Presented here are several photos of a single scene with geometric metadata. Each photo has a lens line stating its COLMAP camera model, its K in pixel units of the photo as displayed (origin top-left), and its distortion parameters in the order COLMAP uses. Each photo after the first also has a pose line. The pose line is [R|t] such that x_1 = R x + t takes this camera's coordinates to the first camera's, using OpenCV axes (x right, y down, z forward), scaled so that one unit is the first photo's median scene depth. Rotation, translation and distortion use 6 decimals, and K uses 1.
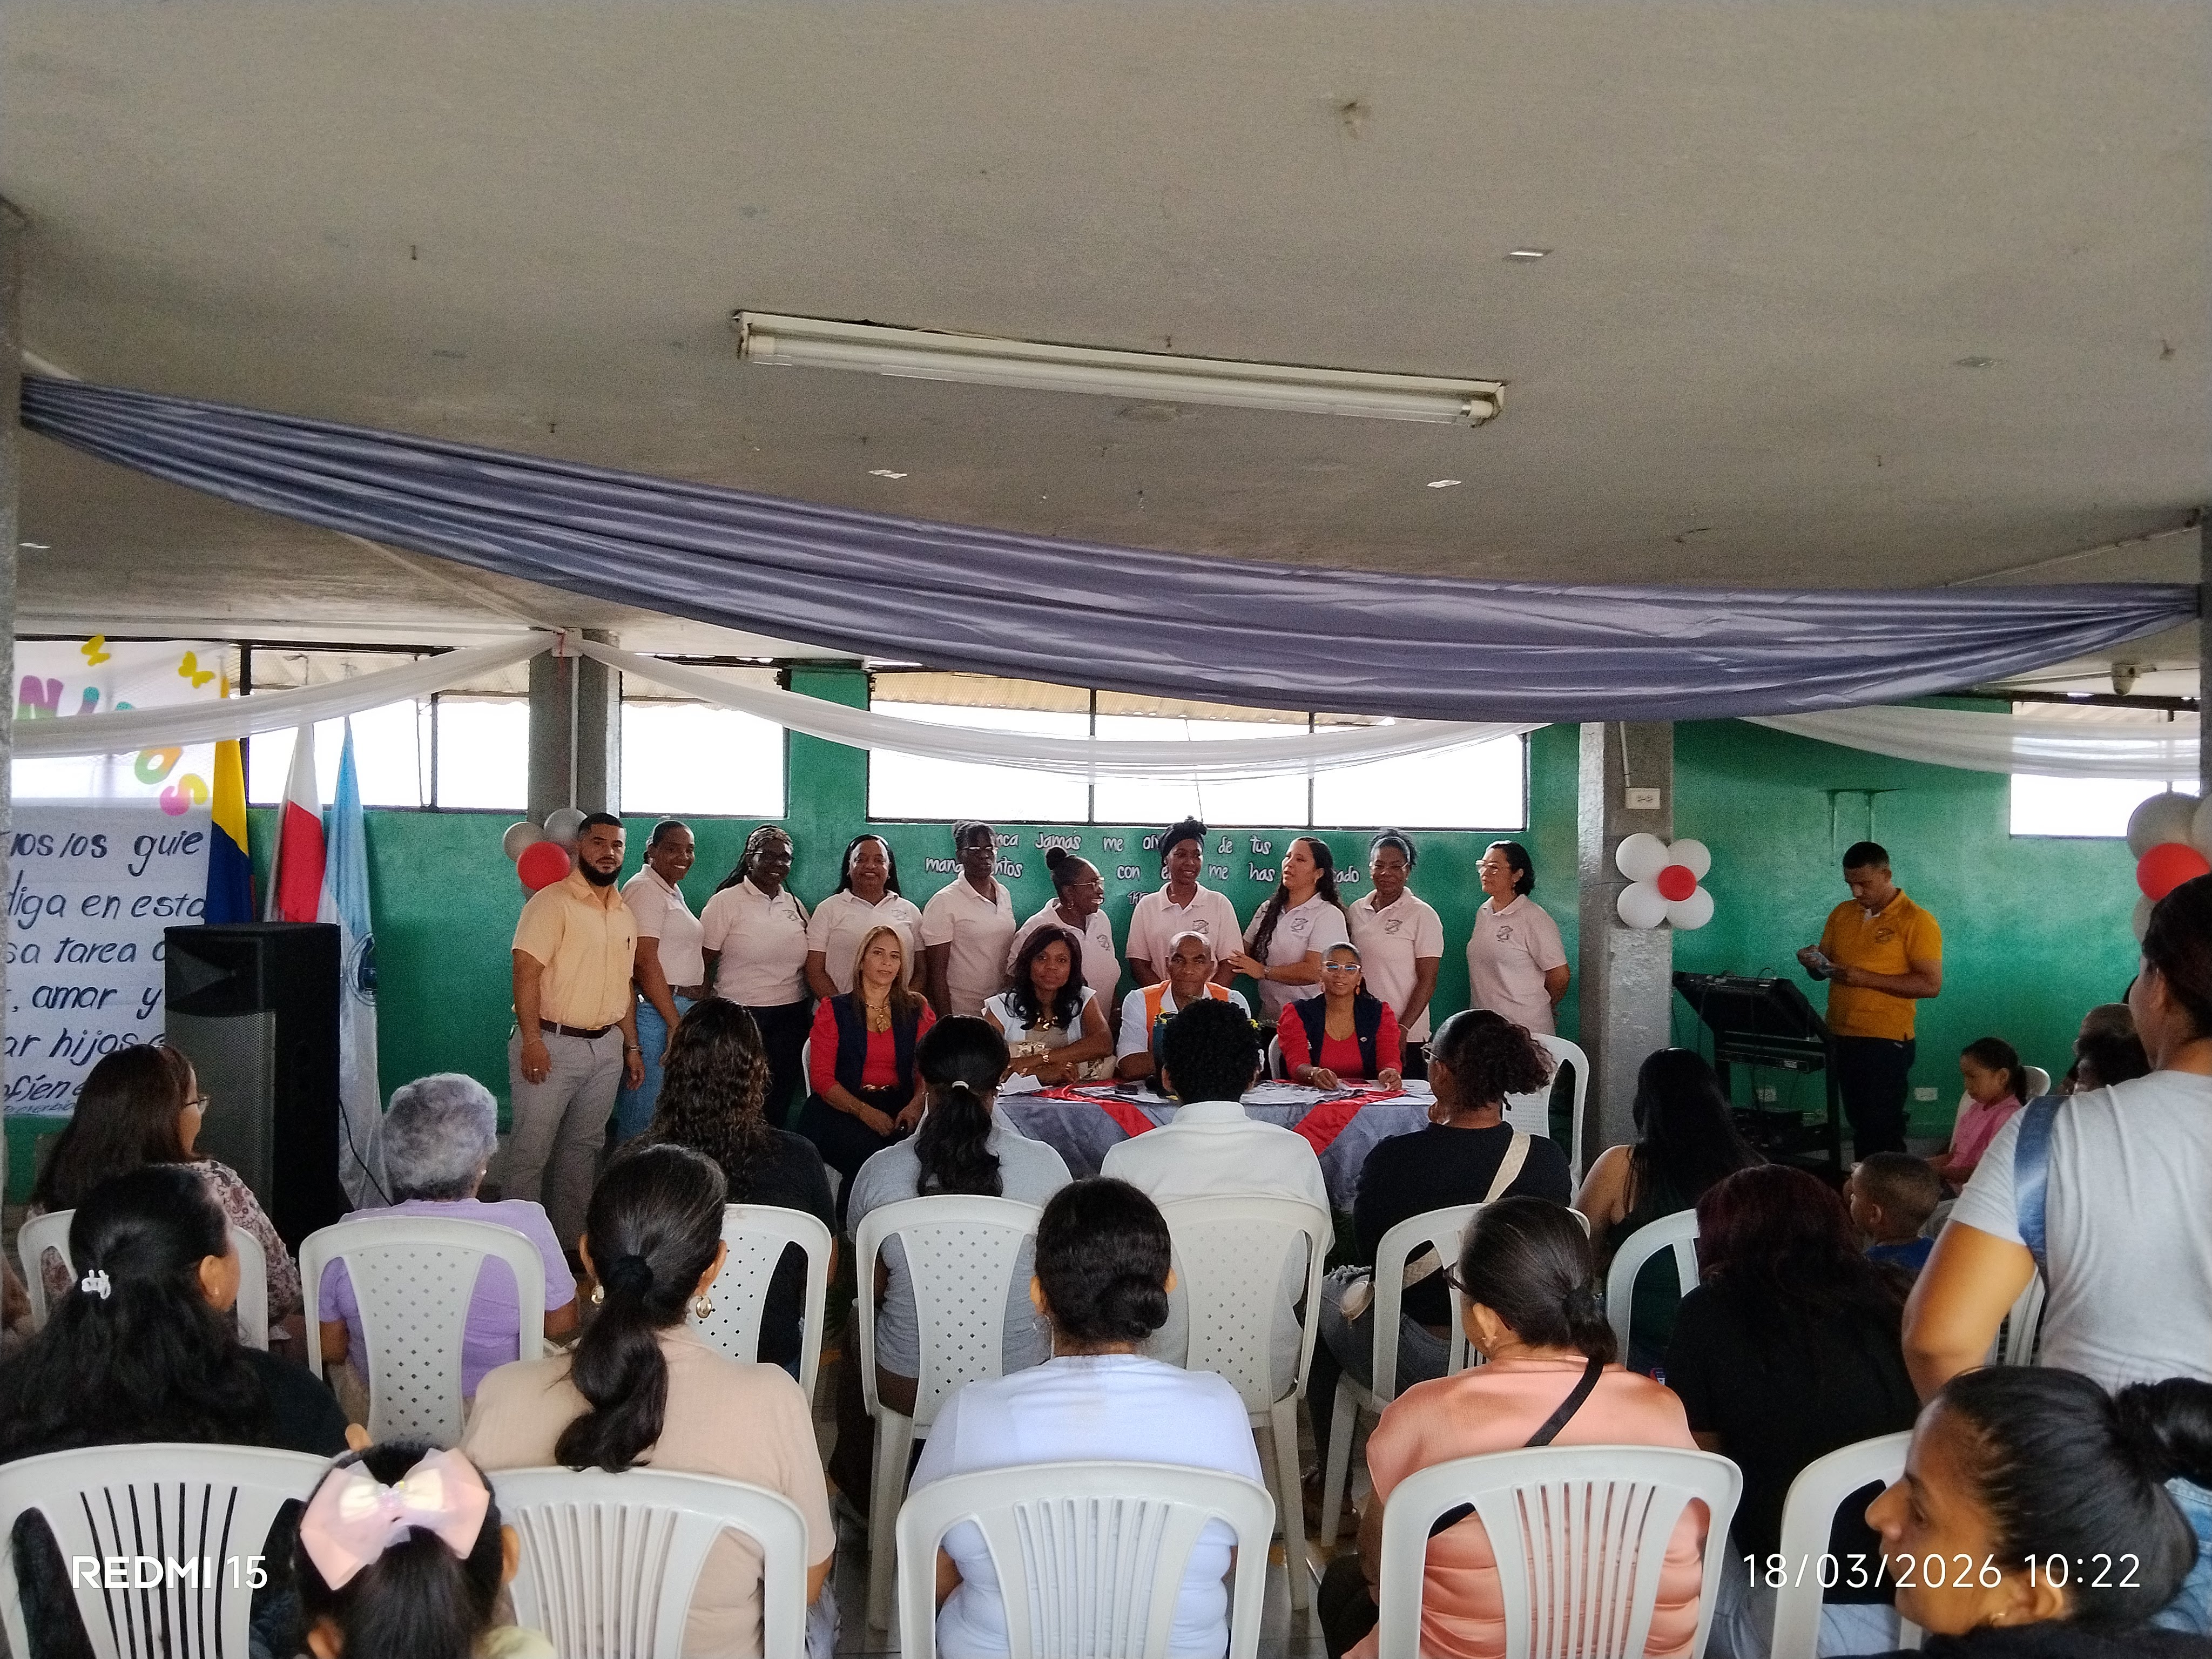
lens RADIAL K [[1838.2, 0, 1106.0], [0, 1838.2, 829.5], [0, 0, 1]] dist [0.132995, 0.001113]
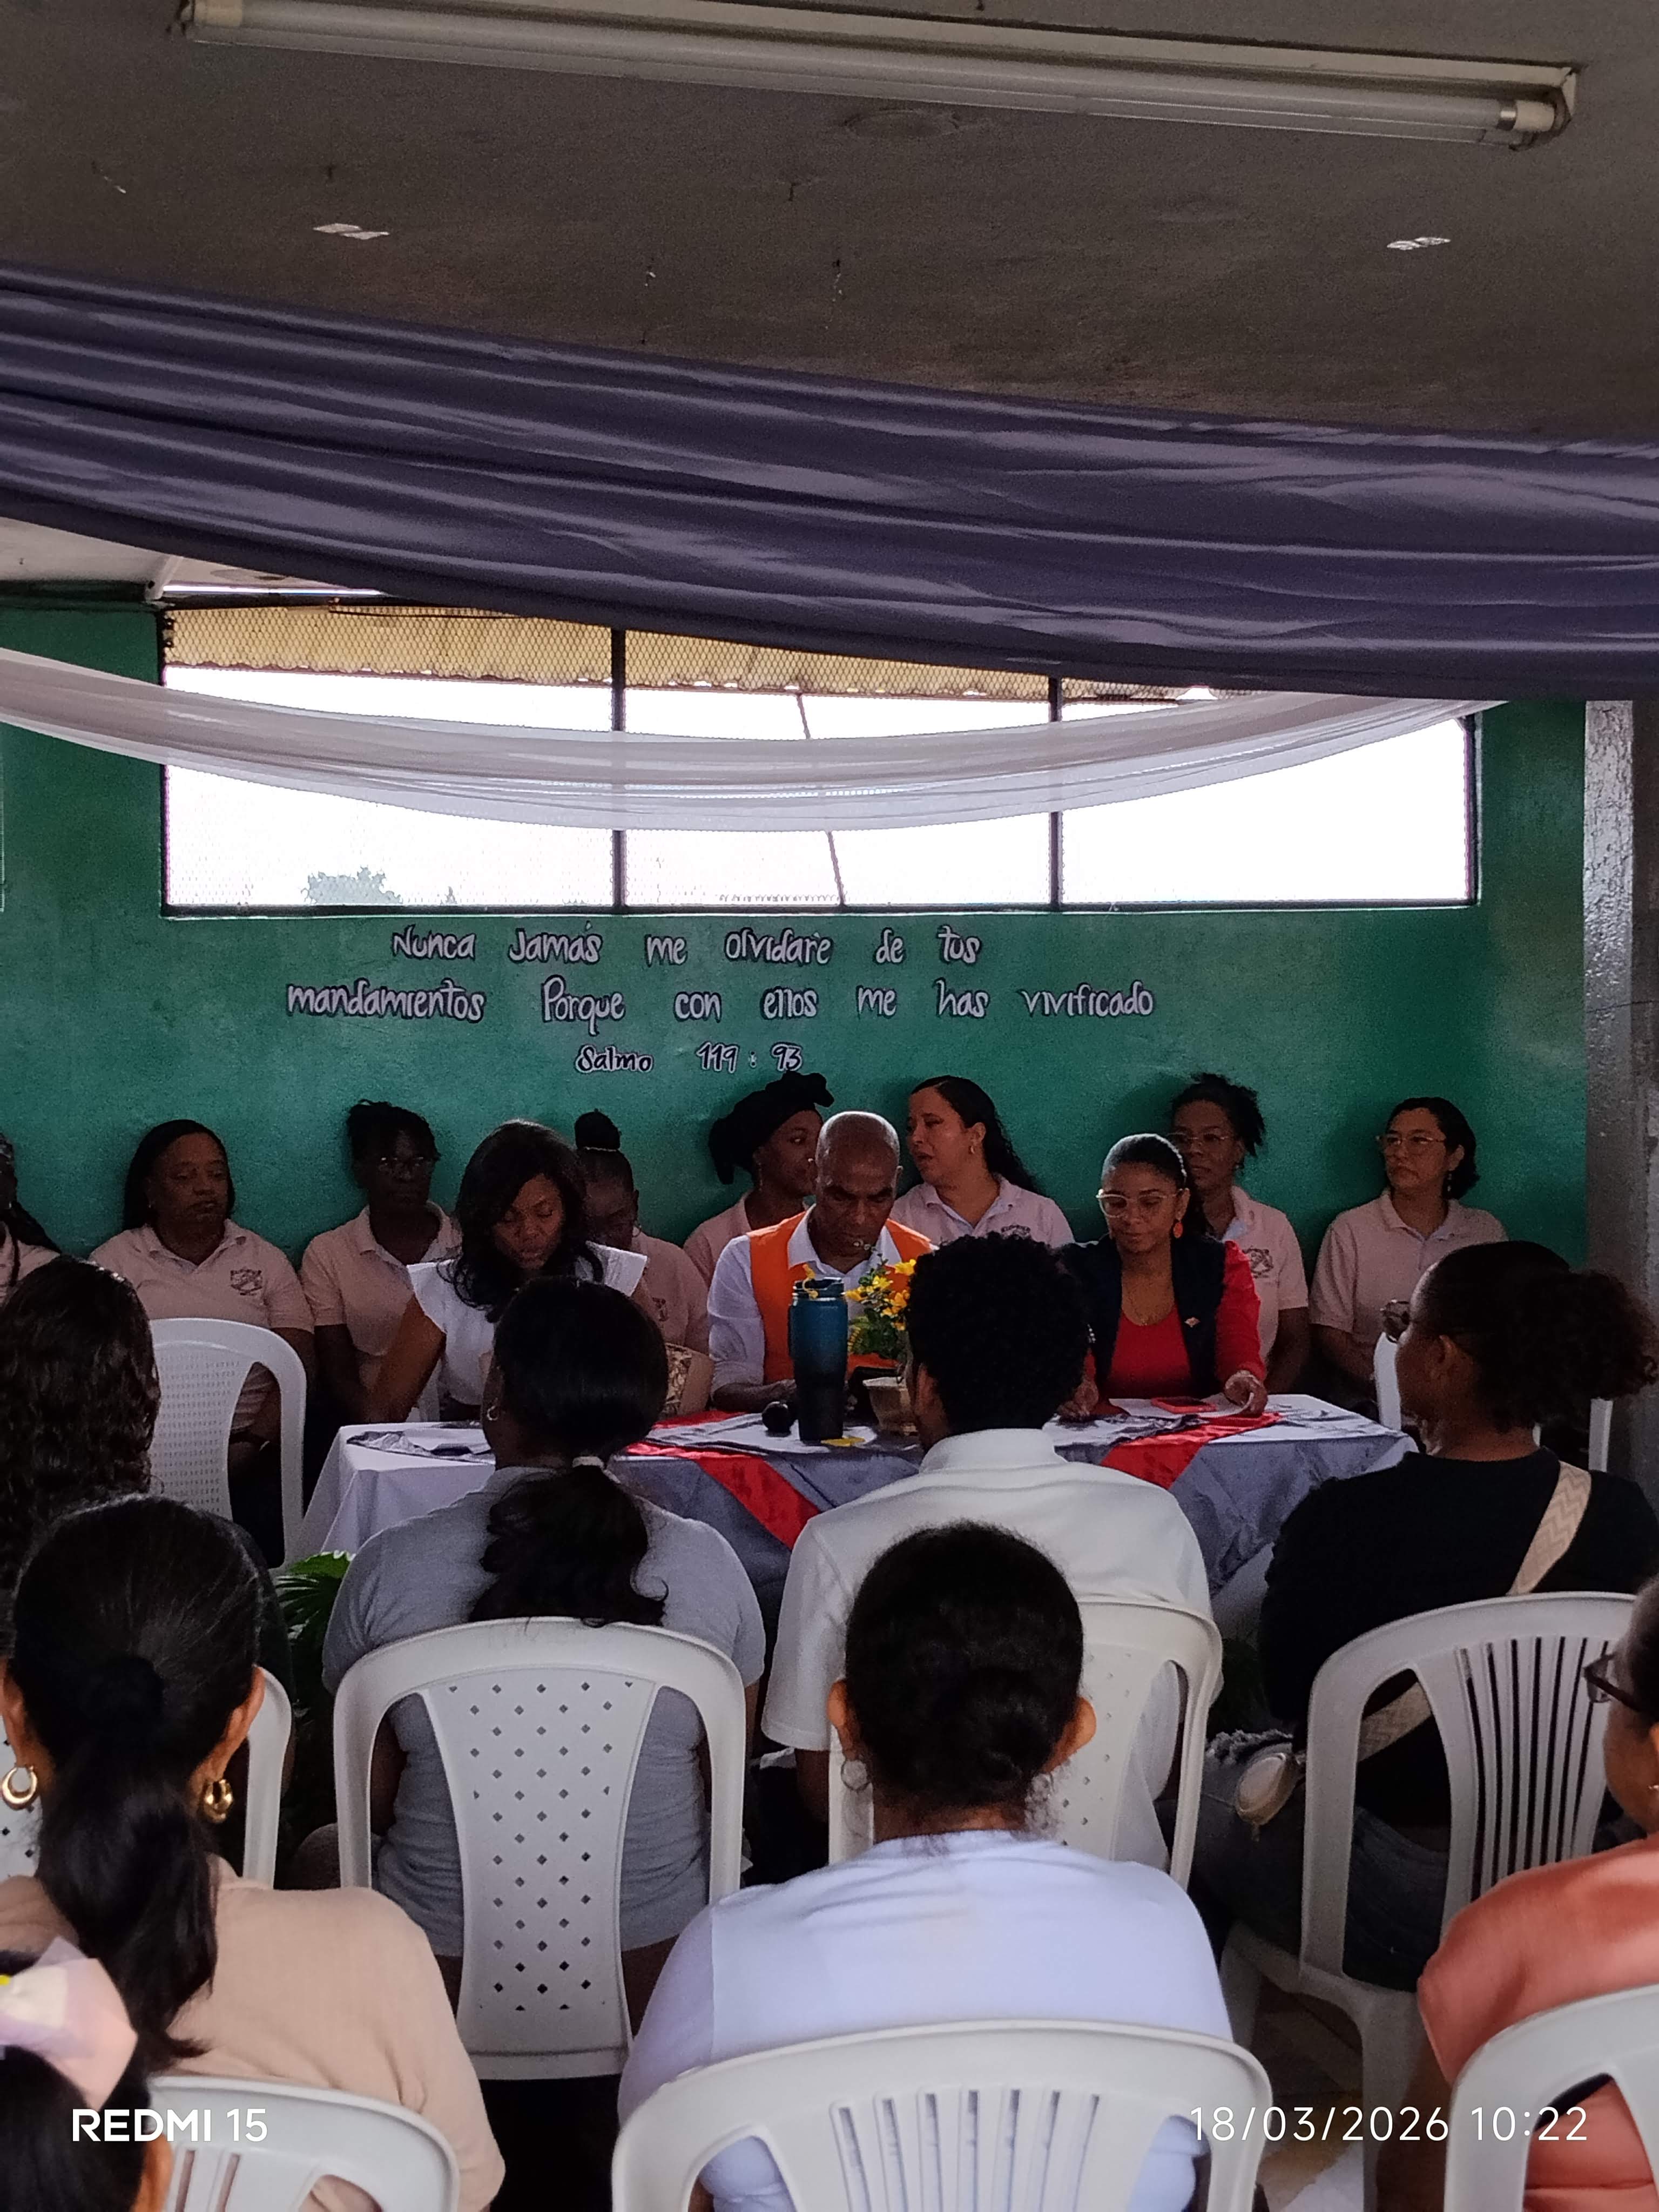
lens RADIAL K [[3857.6, 0, 829.5], [0, 3857.6, 1106.0], [0, 0, 1]] dist [0.129271, -0.038657]
pose [[0.996365, -0.025573, 0.081257, -0.078296], [0.021602, 0.998547, 0.049378, -0.000680], [-0.082401, -0.047443, 0.995469, -0.093186]]
